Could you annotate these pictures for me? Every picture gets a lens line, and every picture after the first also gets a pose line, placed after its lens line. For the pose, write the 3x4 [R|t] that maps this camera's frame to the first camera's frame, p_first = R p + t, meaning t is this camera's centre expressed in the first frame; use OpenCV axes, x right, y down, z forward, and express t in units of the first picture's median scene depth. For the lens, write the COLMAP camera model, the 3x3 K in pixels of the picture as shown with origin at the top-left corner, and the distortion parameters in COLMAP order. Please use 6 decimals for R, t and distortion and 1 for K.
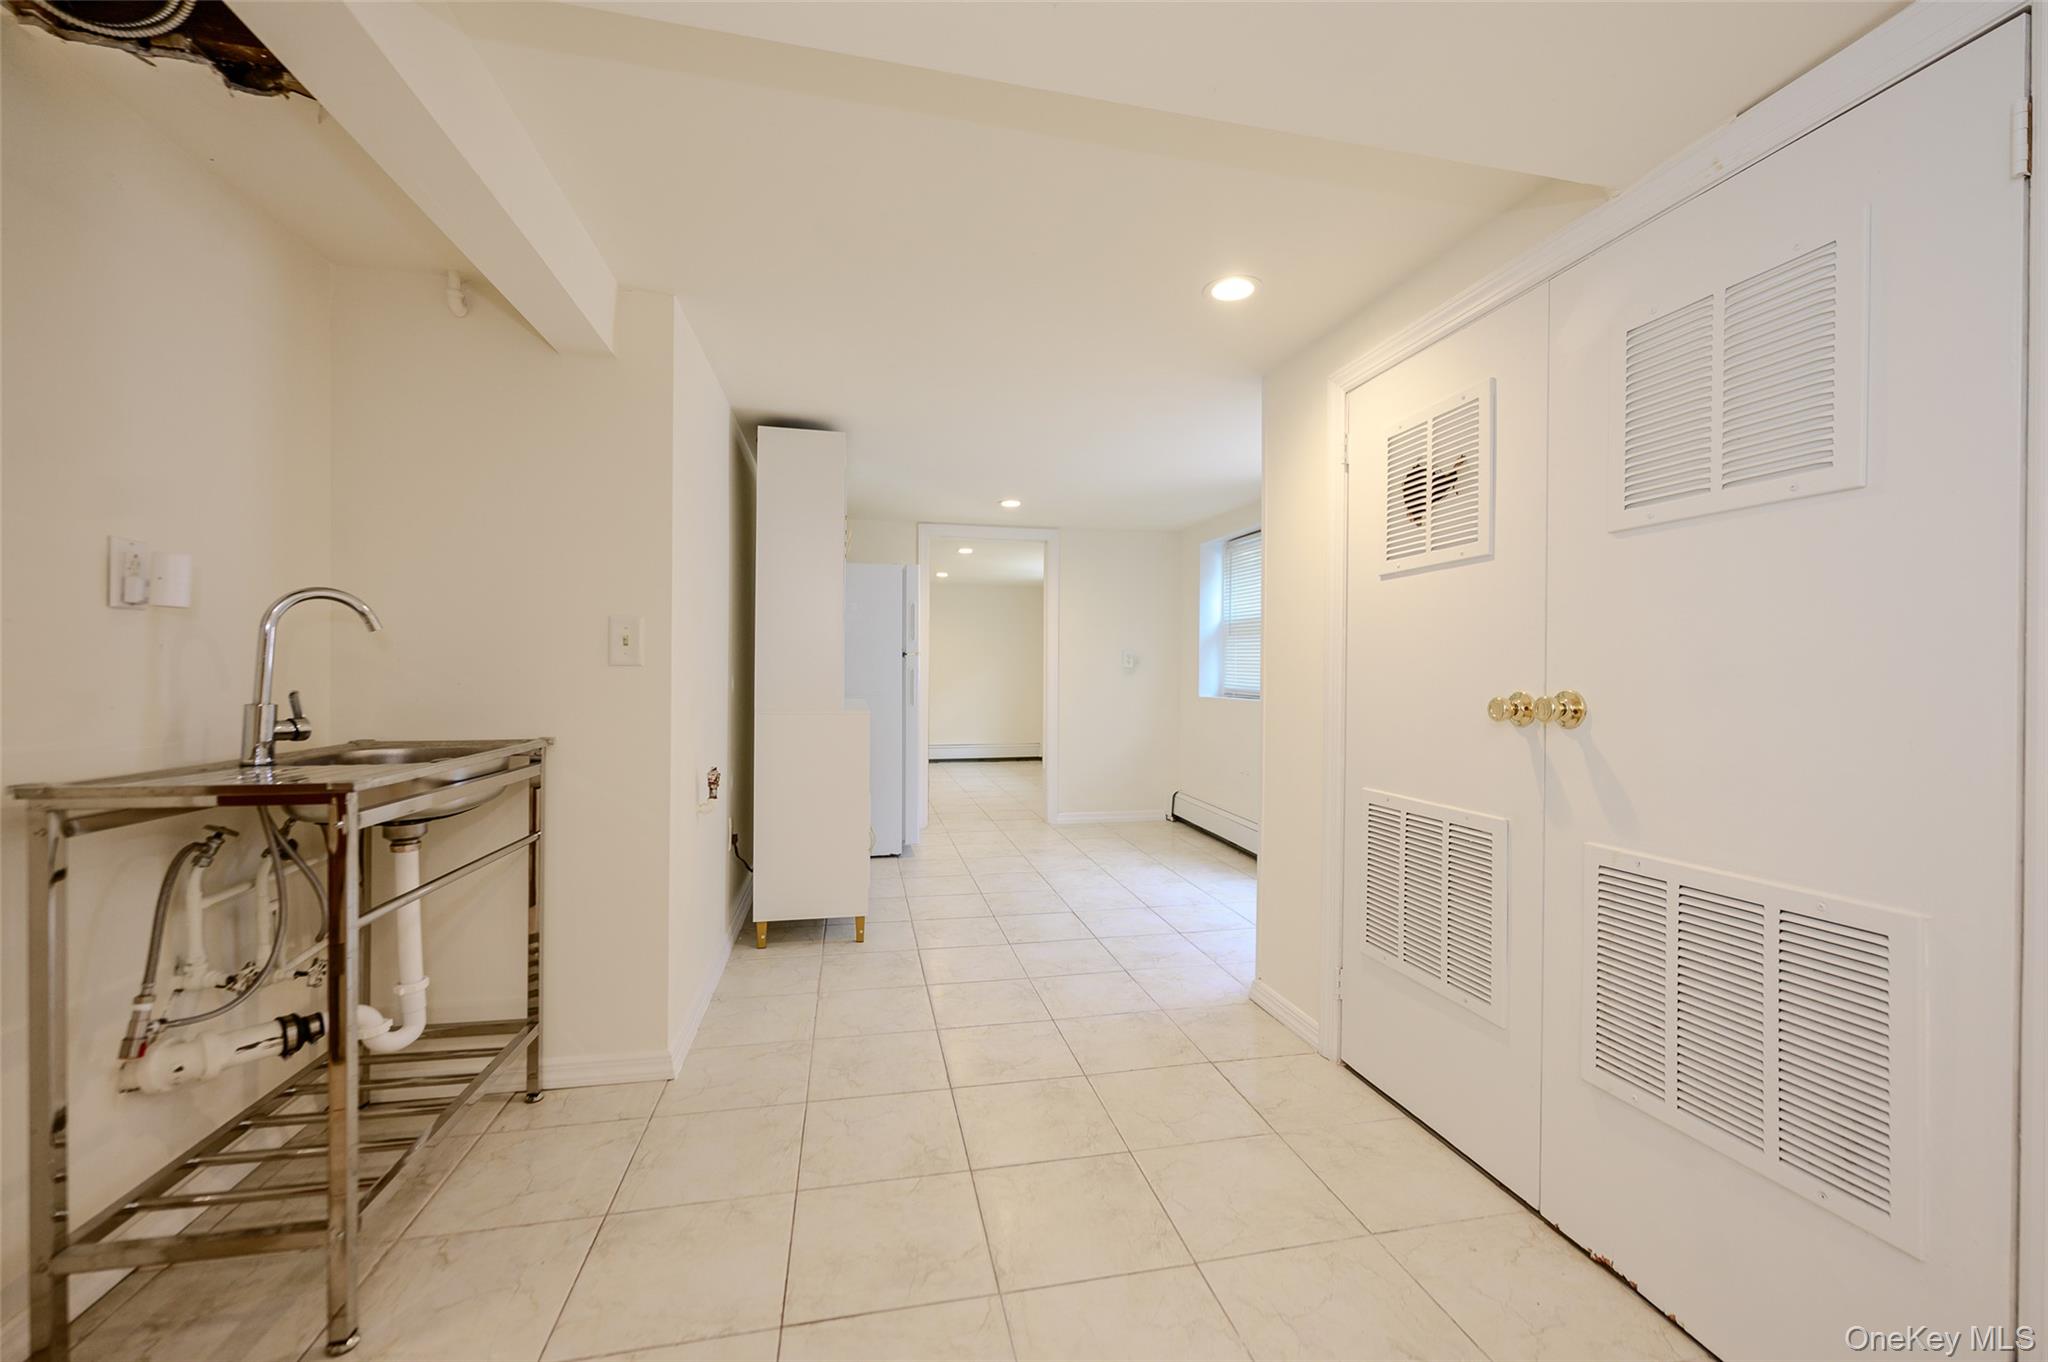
lens RADIAL K [[808.4, 0, 1032.2], [0, 808.4, 677.6], [0, 0, 1]] dist [-0.000542, -0.000100]
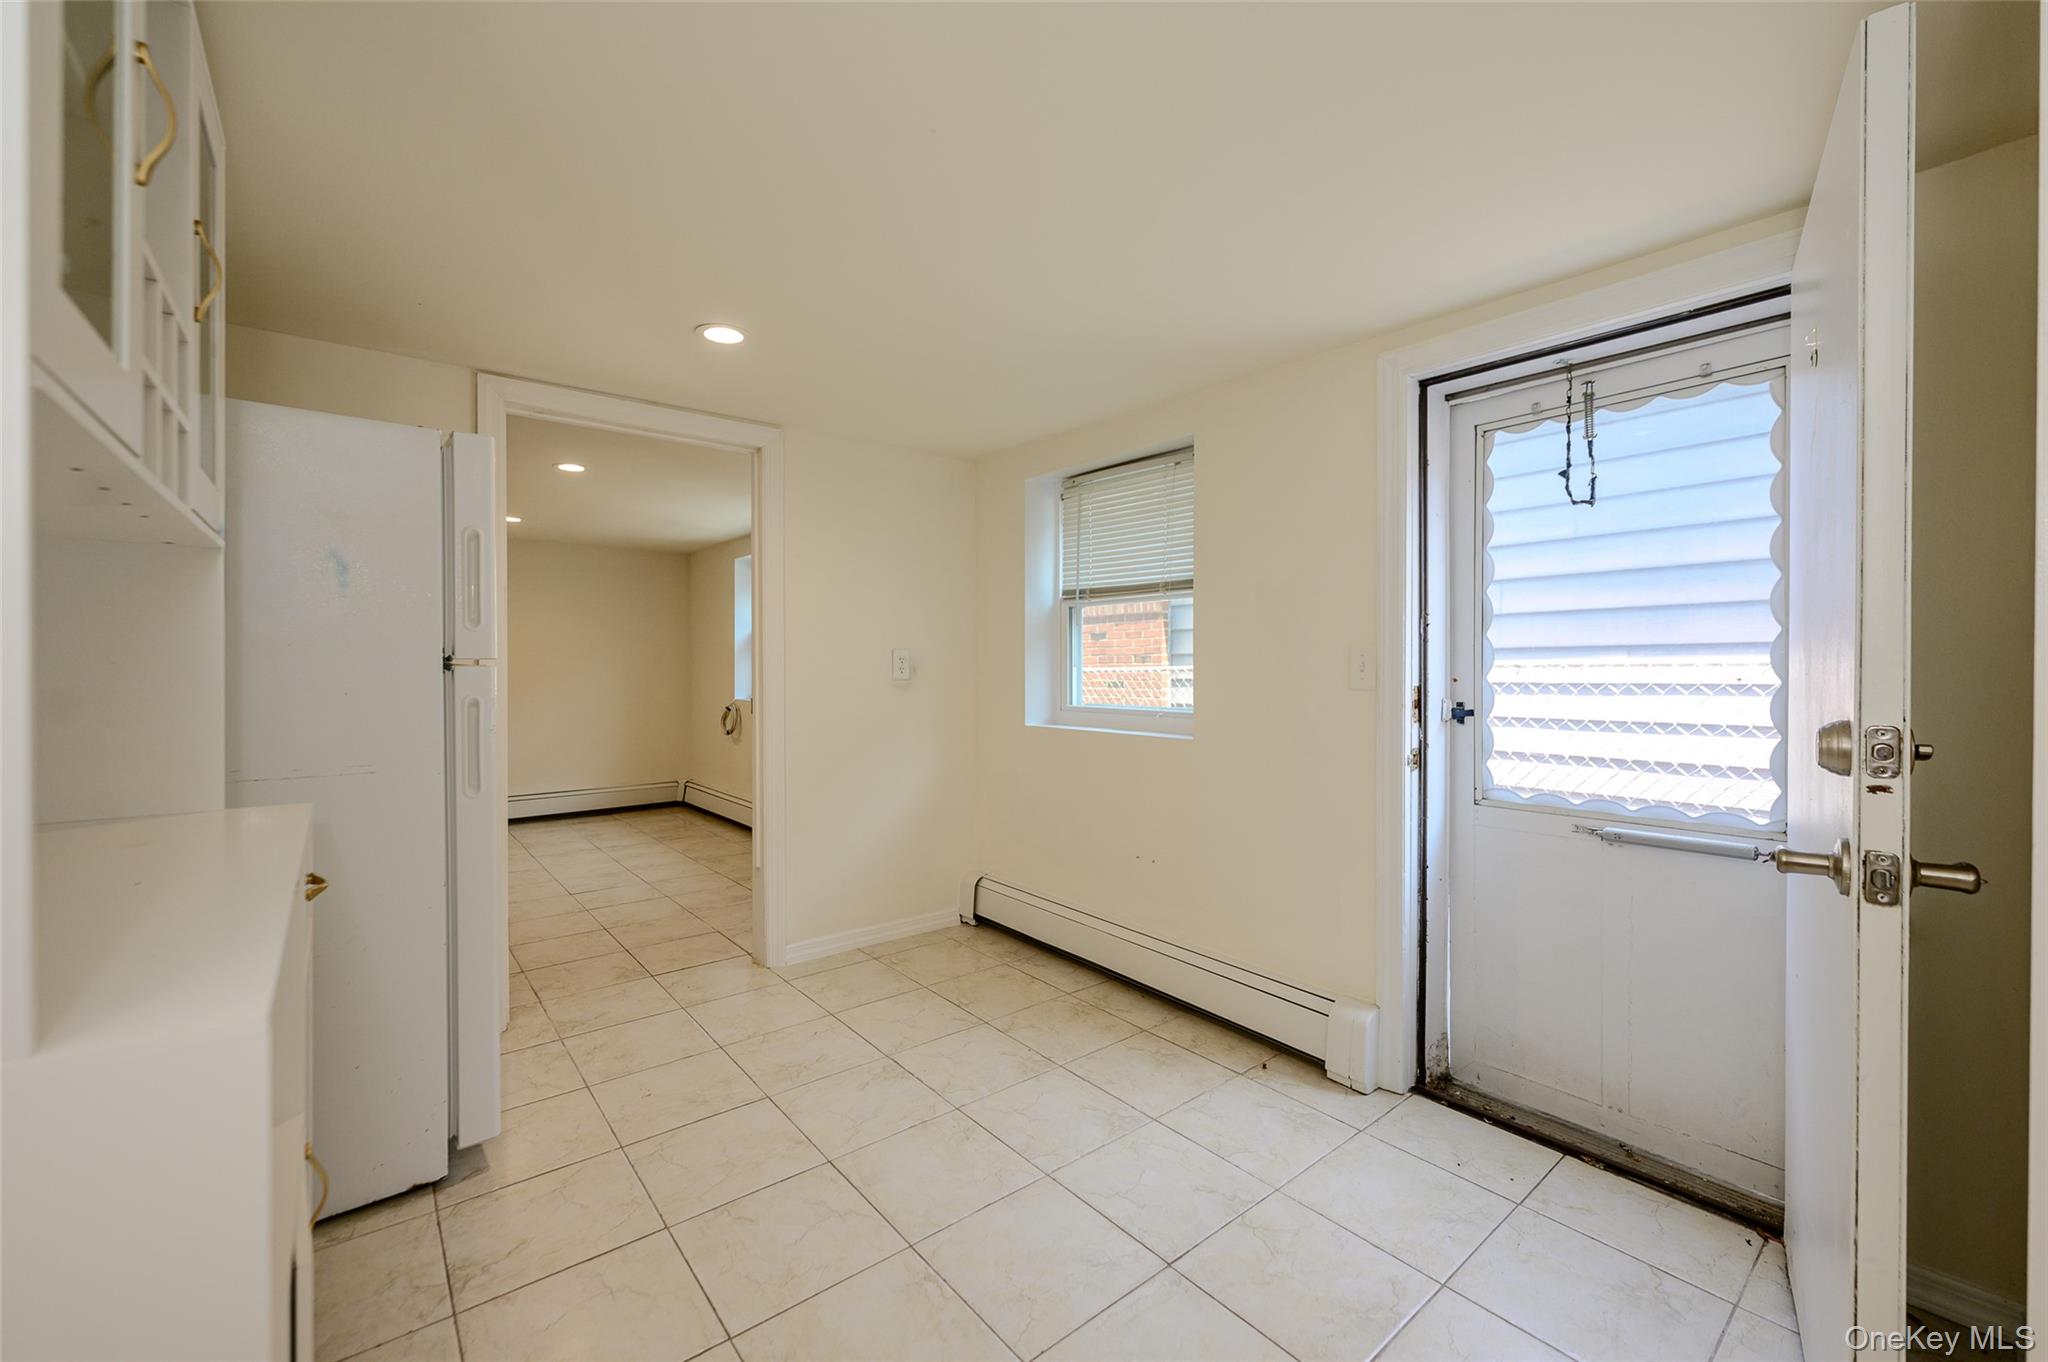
lens RADIAL K [[808.4, 0, 1032.2], [0, 808.4, 677.6], [0, 0, 1]] dist [-0.000542, -0.000100]
pose [[0.883659, -0.012326, 0.467969, -0.078329], [0.009565, 0.999920, 0.008276, -0.018938], [-0.468034, -0.002837, 0.883706, 0.447566]]
